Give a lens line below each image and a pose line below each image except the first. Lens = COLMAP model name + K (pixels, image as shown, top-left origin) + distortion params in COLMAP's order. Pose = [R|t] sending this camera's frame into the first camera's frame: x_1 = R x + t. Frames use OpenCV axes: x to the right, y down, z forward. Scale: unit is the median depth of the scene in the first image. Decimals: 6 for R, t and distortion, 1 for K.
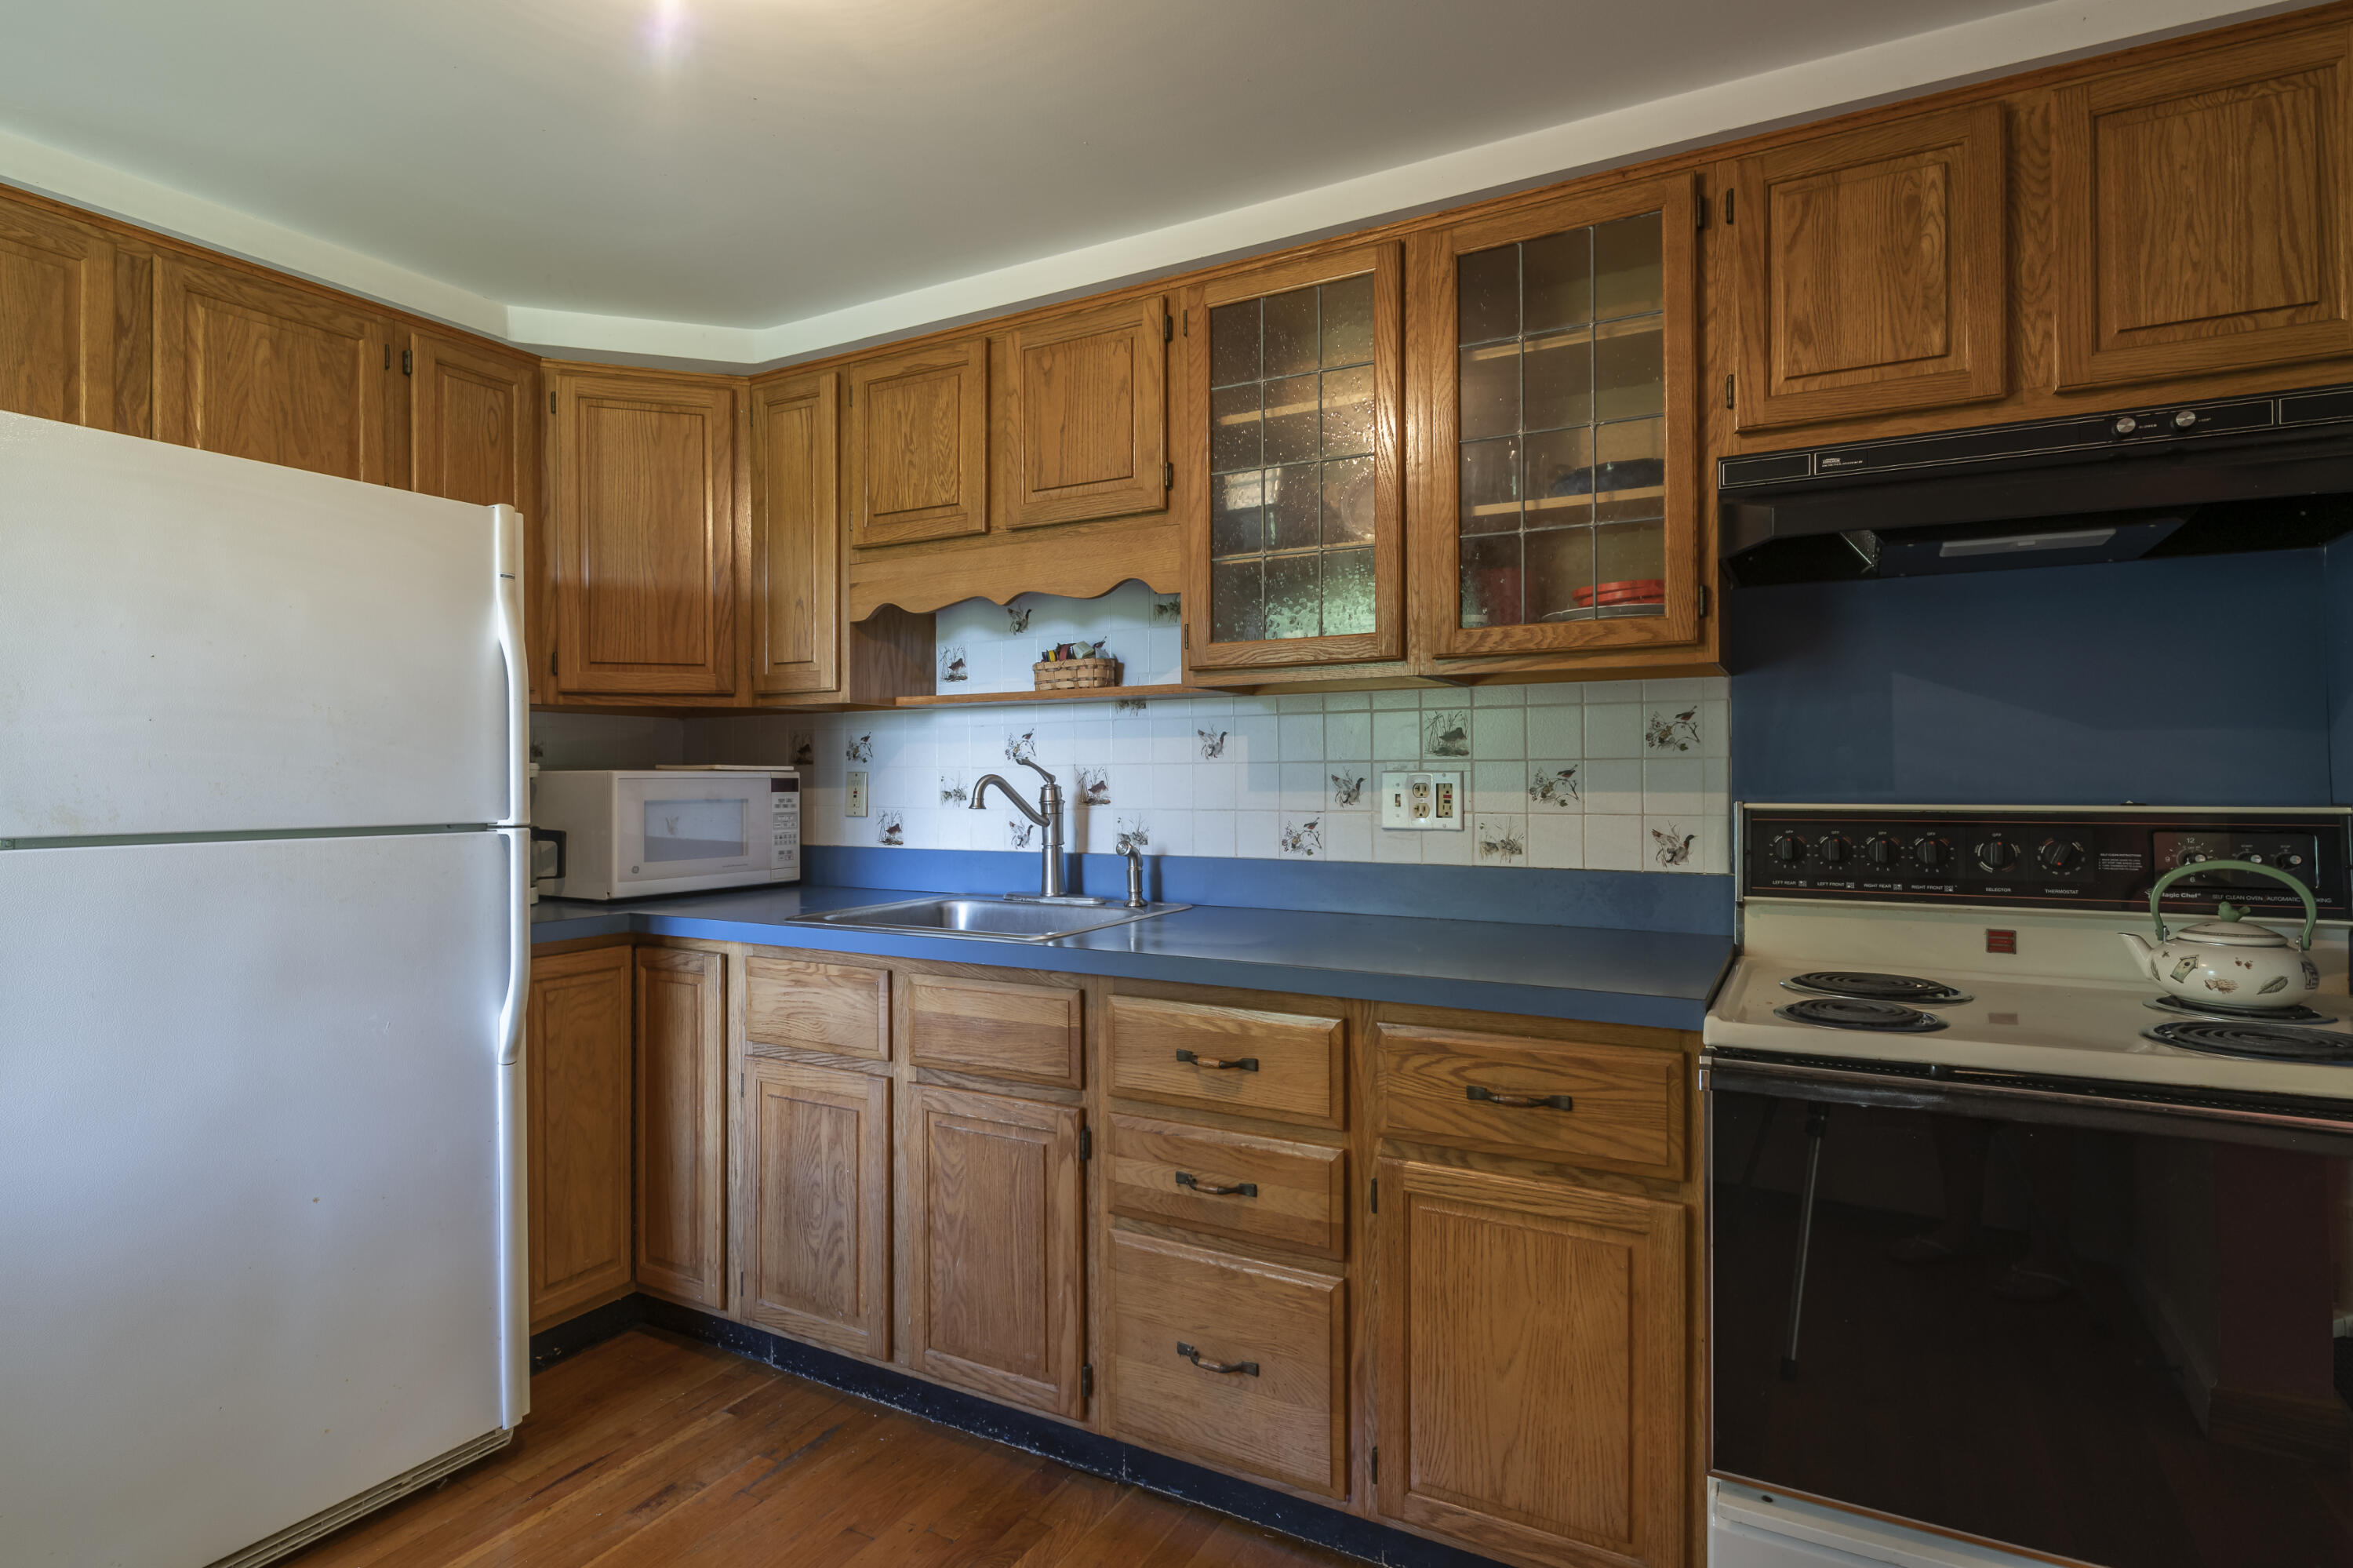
lens RADIAL K [[1191.5, 0, 1182.9], [0, 1191.5, 771.2], [0, 0, 1]] dist [0.000192, -0.006686]
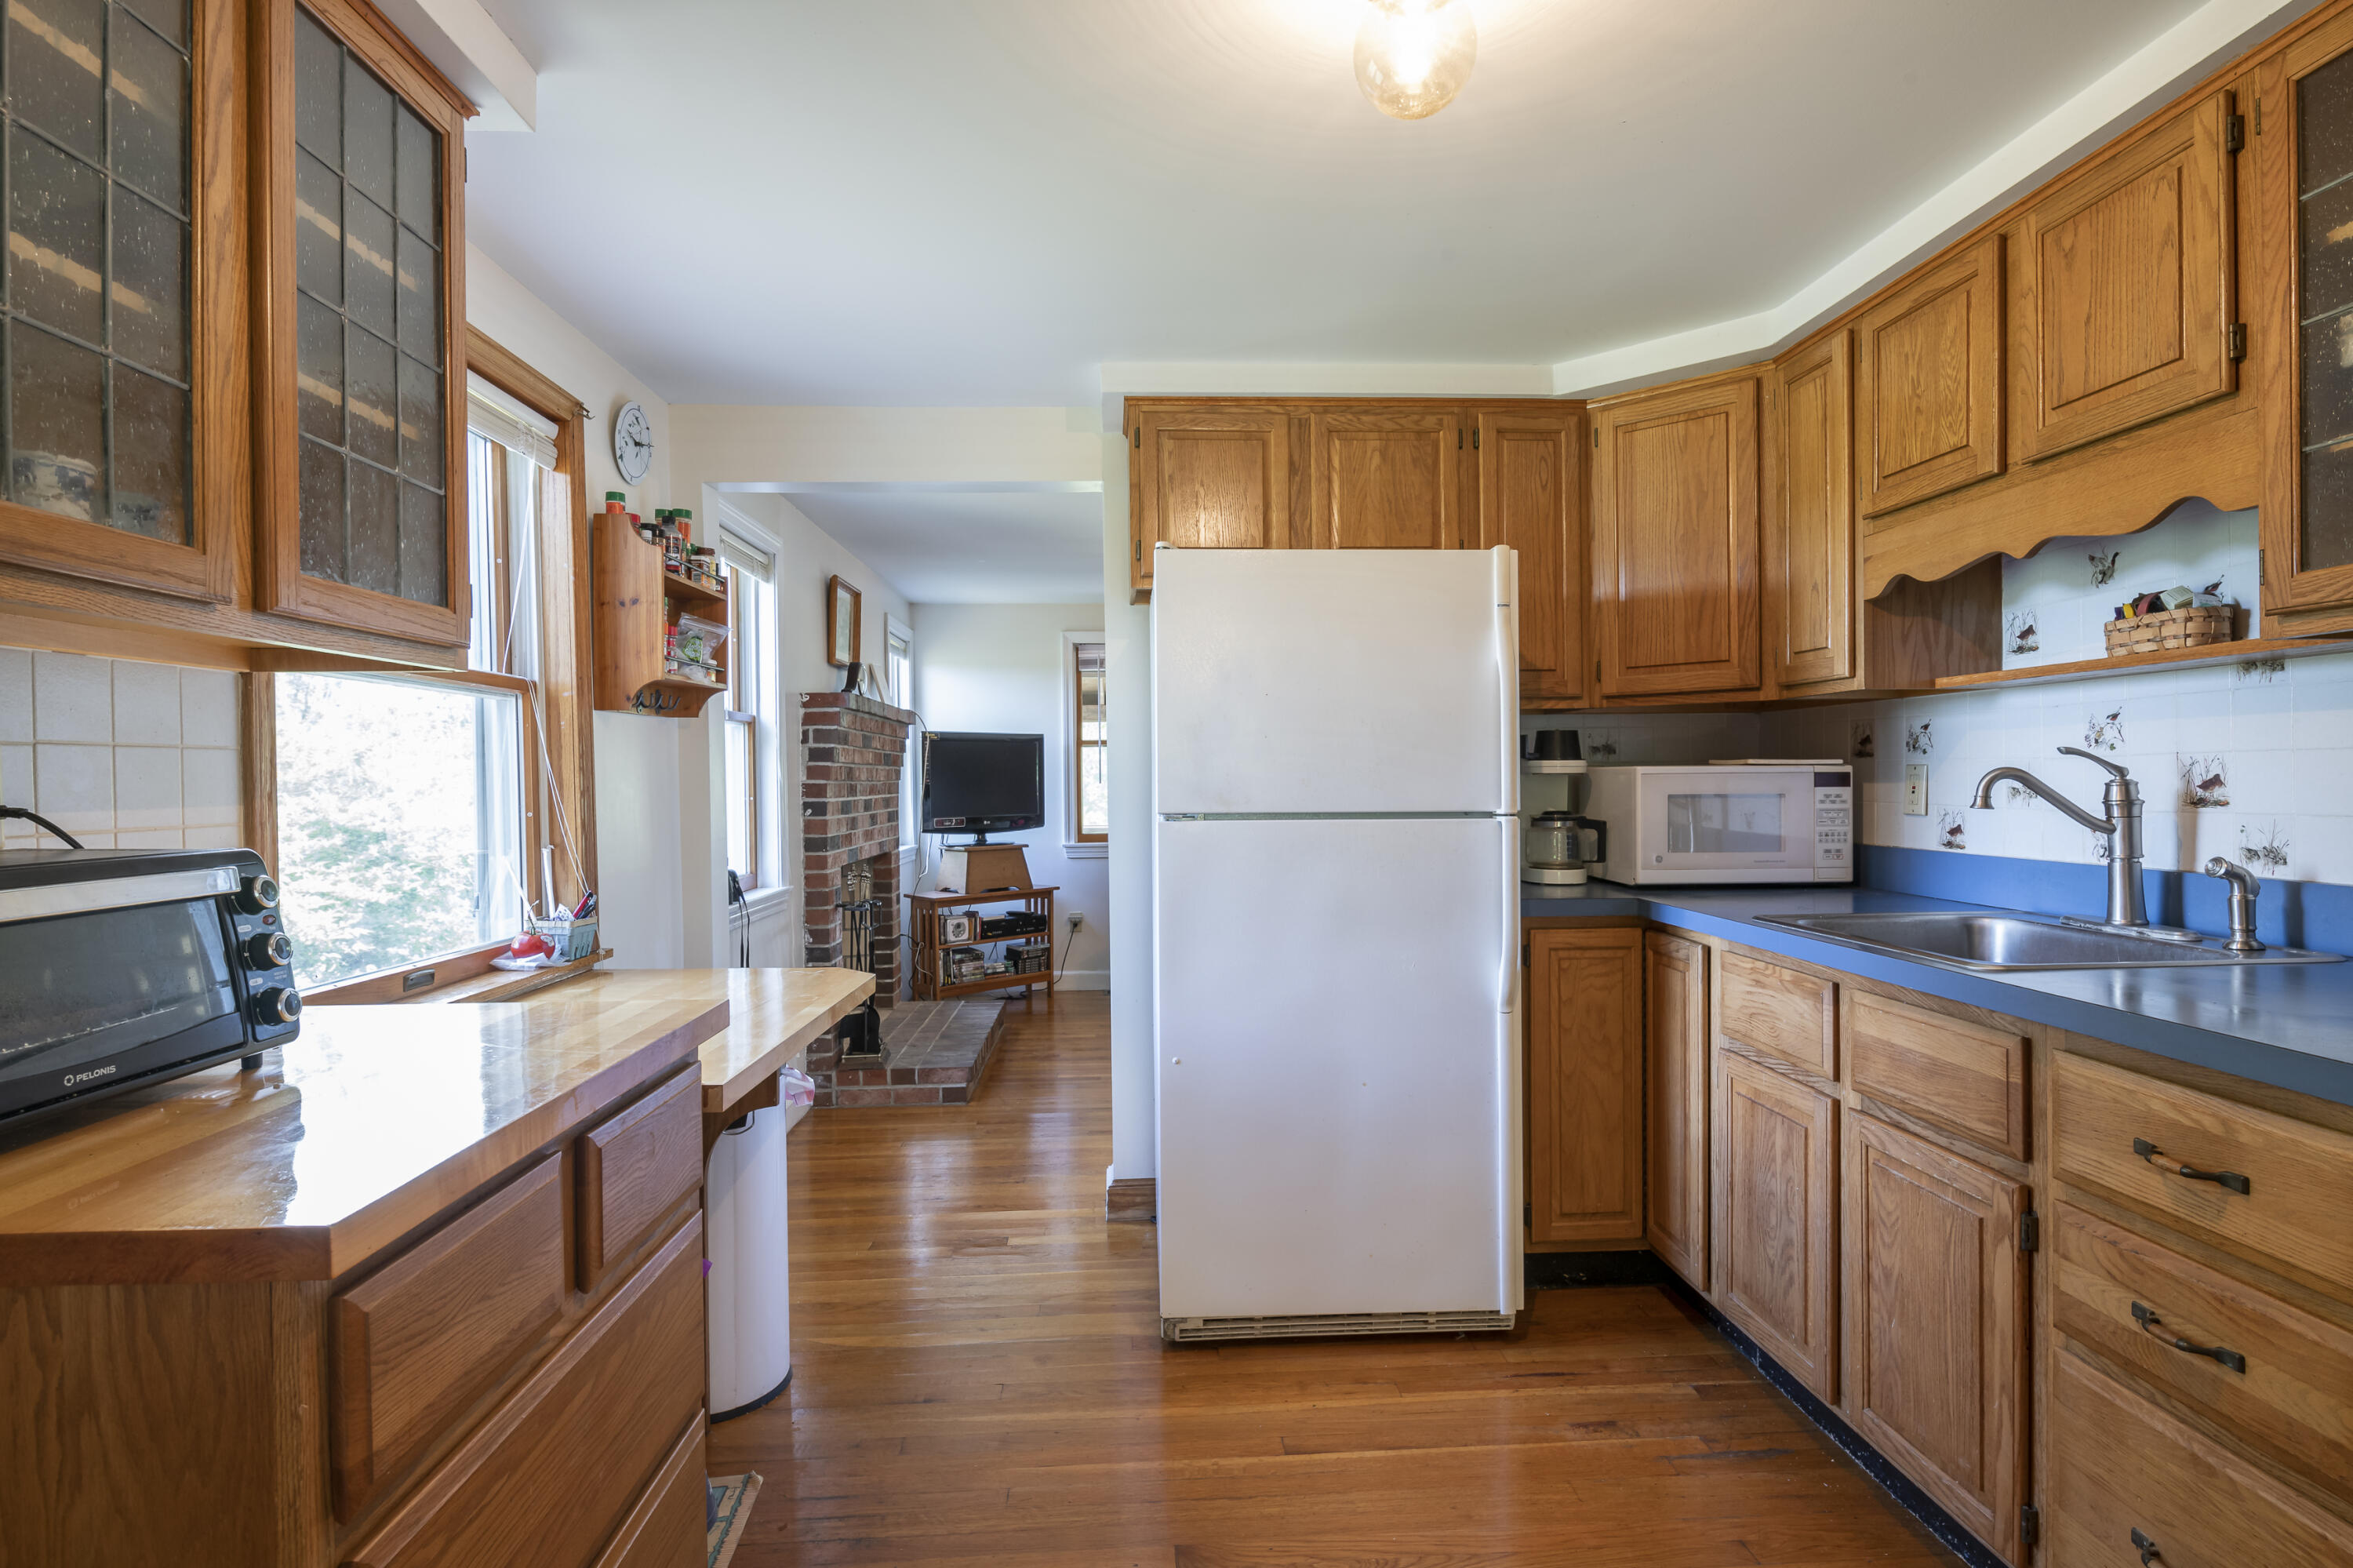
lens RADIAL K [[1191.5, 0, 1175.4], [0, 1191.5, 788.8], [0, 0, 1]] dist [0.000192, -0.006686]
pose [[0.512690, 0.006678, -0.858548, 0.261402], [0.011331, 0.999830, 0.014543, -0.000786], [0.858499, -0.017185, 0.512527, 0.092138]]
